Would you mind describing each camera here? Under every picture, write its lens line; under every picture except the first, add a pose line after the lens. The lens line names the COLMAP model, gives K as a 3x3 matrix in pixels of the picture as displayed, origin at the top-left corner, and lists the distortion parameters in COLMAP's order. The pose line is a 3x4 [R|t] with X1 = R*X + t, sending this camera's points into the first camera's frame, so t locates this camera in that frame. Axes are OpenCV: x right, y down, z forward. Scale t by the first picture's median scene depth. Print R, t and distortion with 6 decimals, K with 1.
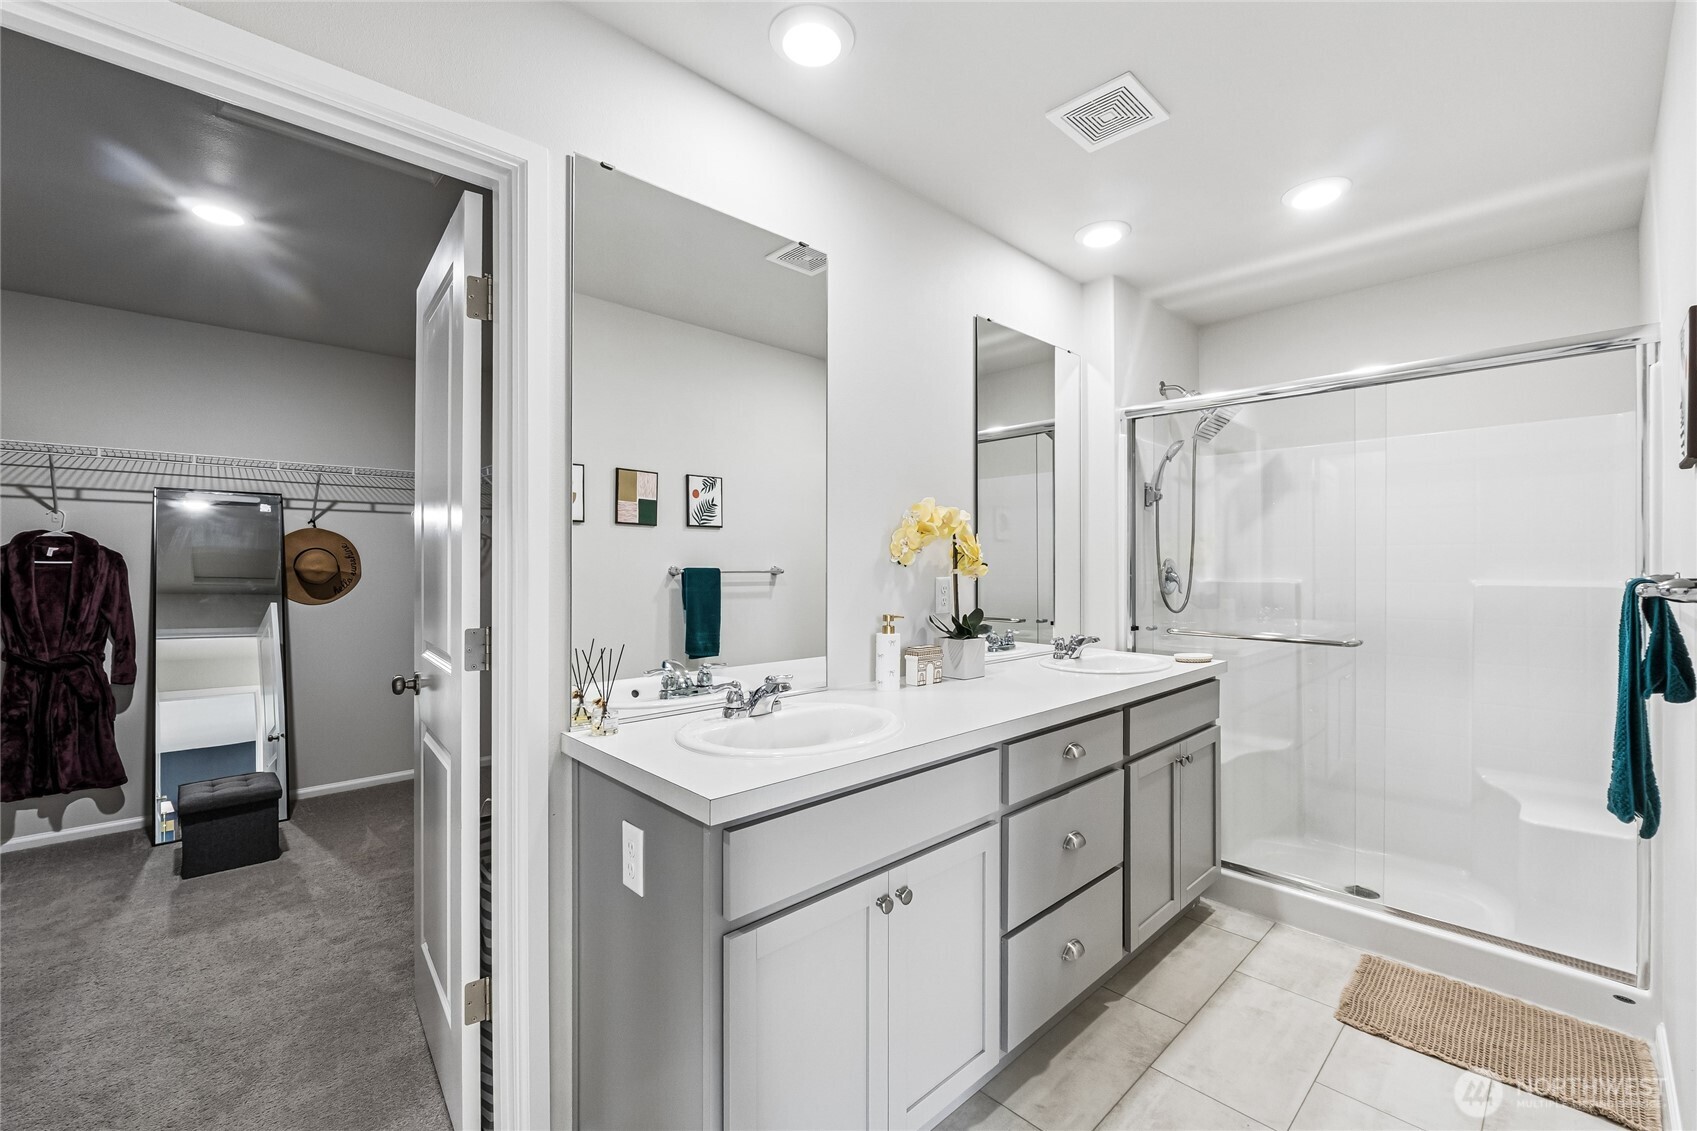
lens RADIAL K [[726.3, 0, 848.5], [0, 726.3, 565.5], [0, 0, 1]] dist [-0.011780, -0.000116]
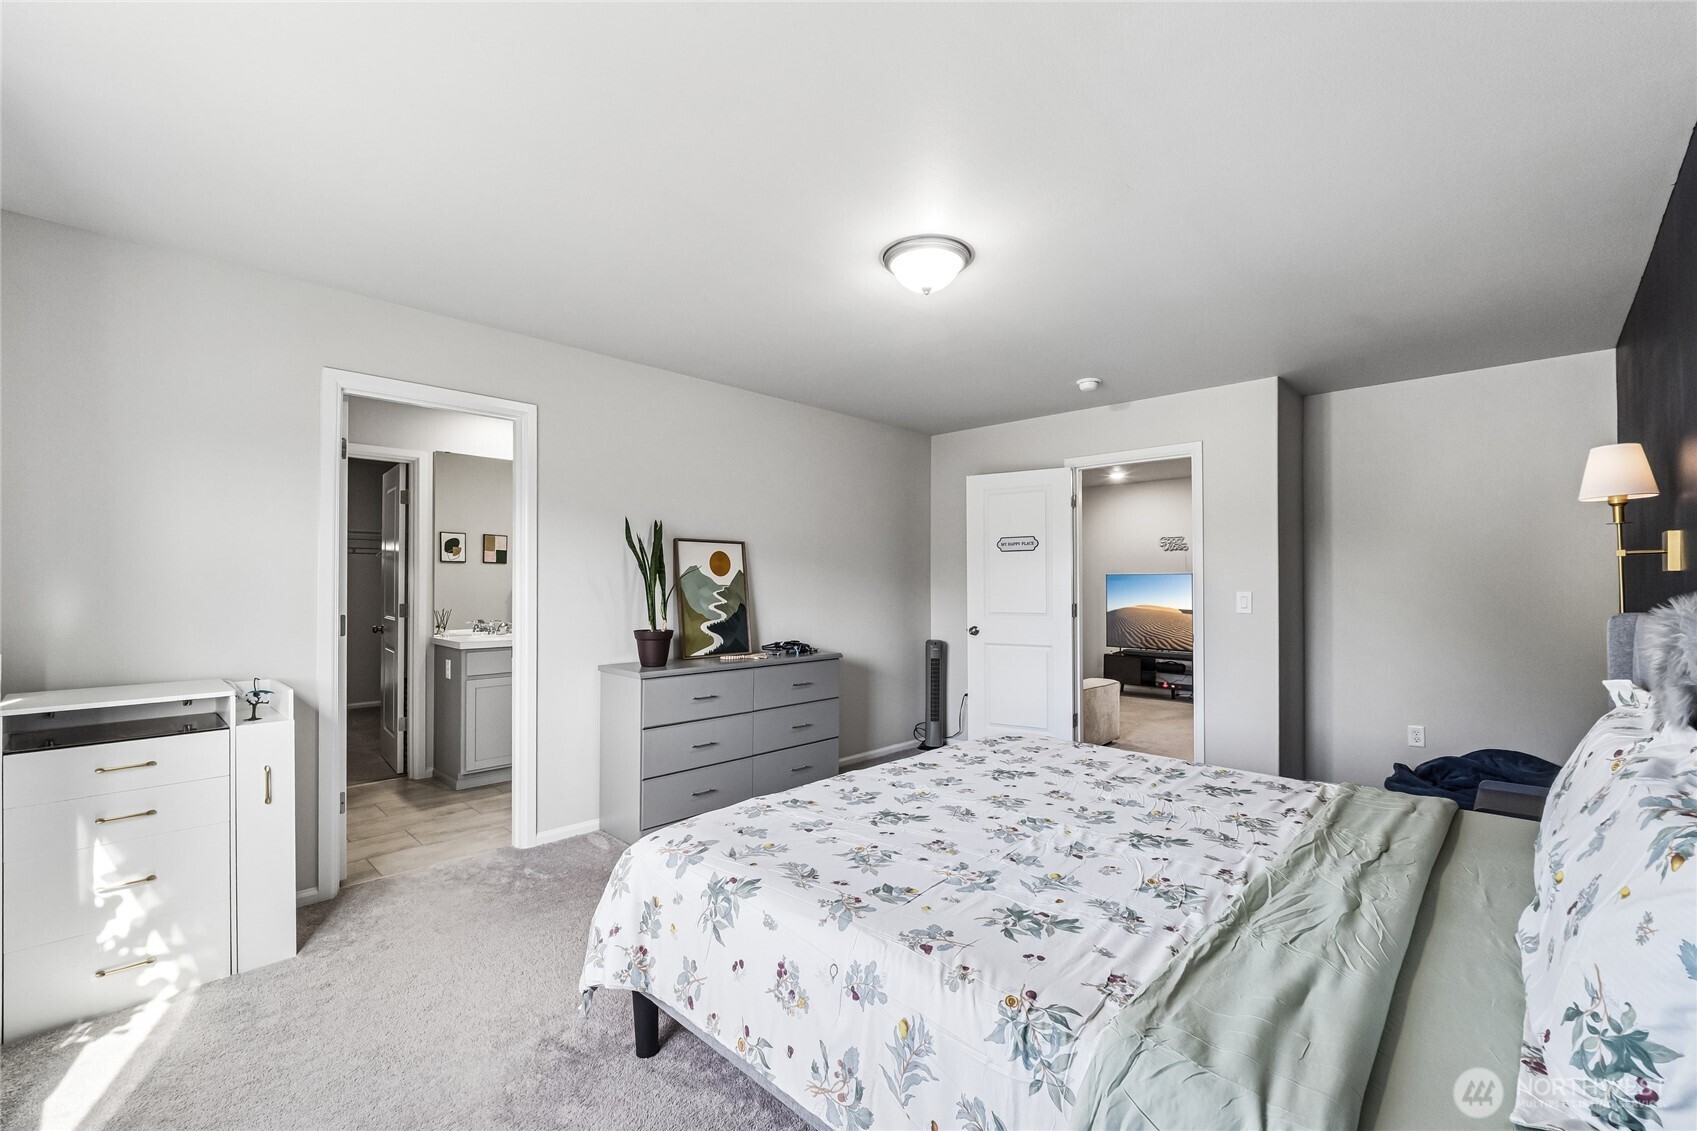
lens RADIAL K [[726.3, 0, 848.5], [0, 726.3, 565.5], [0, 0, 1]] dist [-0.011780, -0.000116]
pose [[0.998770, -0.009180, 0.048725, 1.233826], [0.010392, 0.999642, -0.024668, 0.017907], [-0.048481, 0.025144, 0.998508, -2.175752]]
